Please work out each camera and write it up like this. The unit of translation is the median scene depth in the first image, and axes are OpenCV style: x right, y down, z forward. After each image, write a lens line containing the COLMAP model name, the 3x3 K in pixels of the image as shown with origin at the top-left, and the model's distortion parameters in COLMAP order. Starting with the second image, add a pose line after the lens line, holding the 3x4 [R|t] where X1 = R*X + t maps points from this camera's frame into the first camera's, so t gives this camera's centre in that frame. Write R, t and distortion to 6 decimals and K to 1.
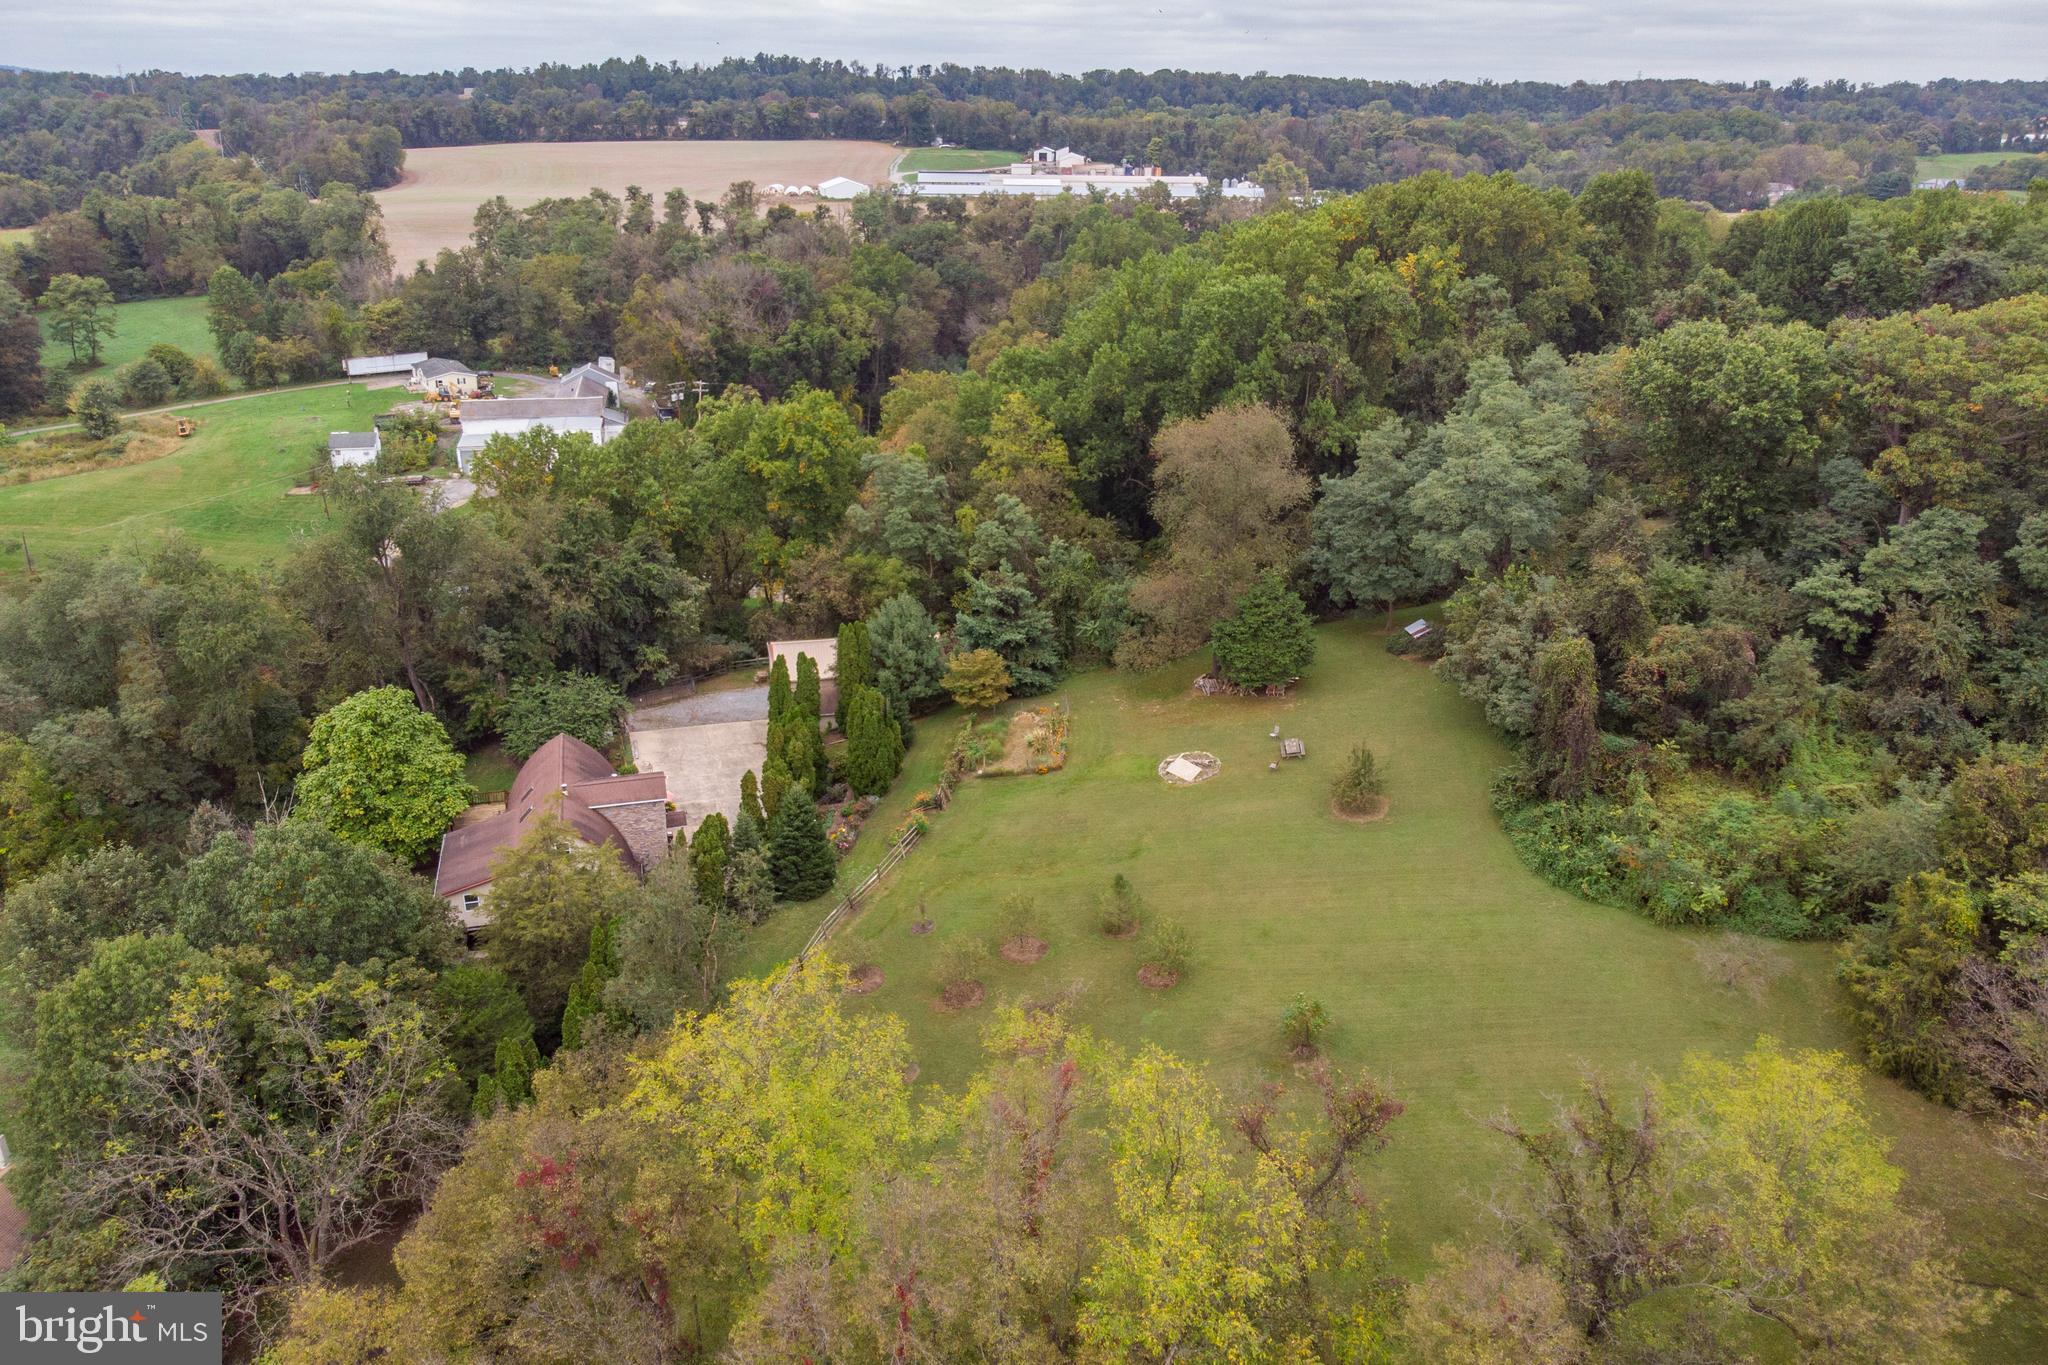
lens RADIAL K [[1442.6, 0, 1024.0], [0, 1442.6, 682.5], [0, 0, 1]] dist [0.005208, 0.003718]
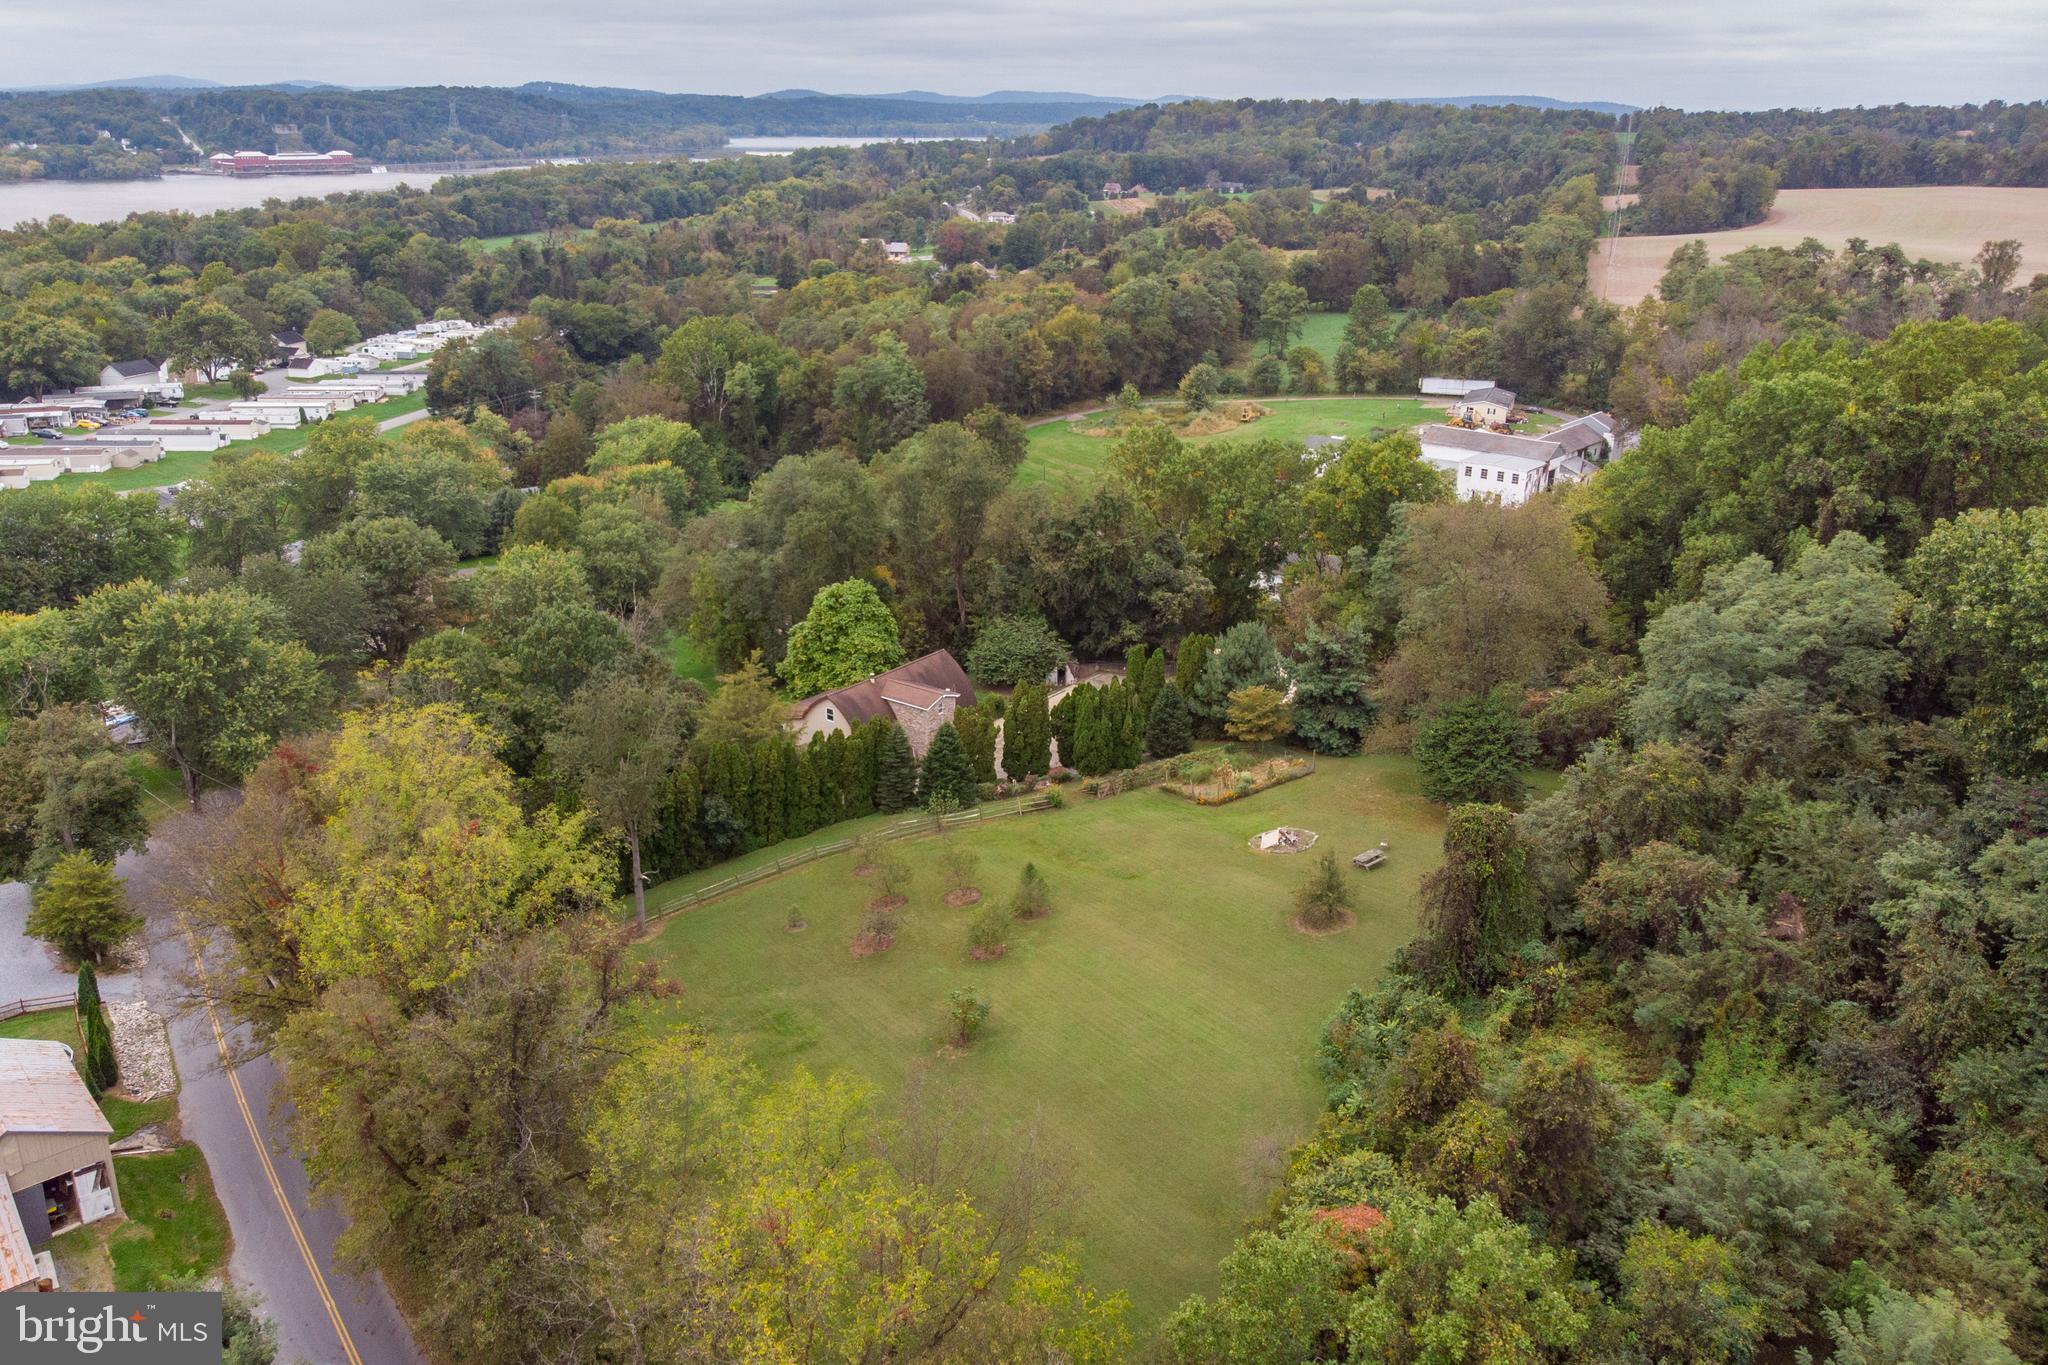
lens RADIAL K [[1515.5, 0, 1024.0], [0, 1515.5, 682.5], [0, 0, 1]] dist [-0.003243, -0.001358]
pose [[0.626568, 0.268666, -0.731595, 0.275299], [-0.294809, 0.950658, 0.096627, -0.034053], [0.721457, 0.155137, 0.674857, 0.065894]]
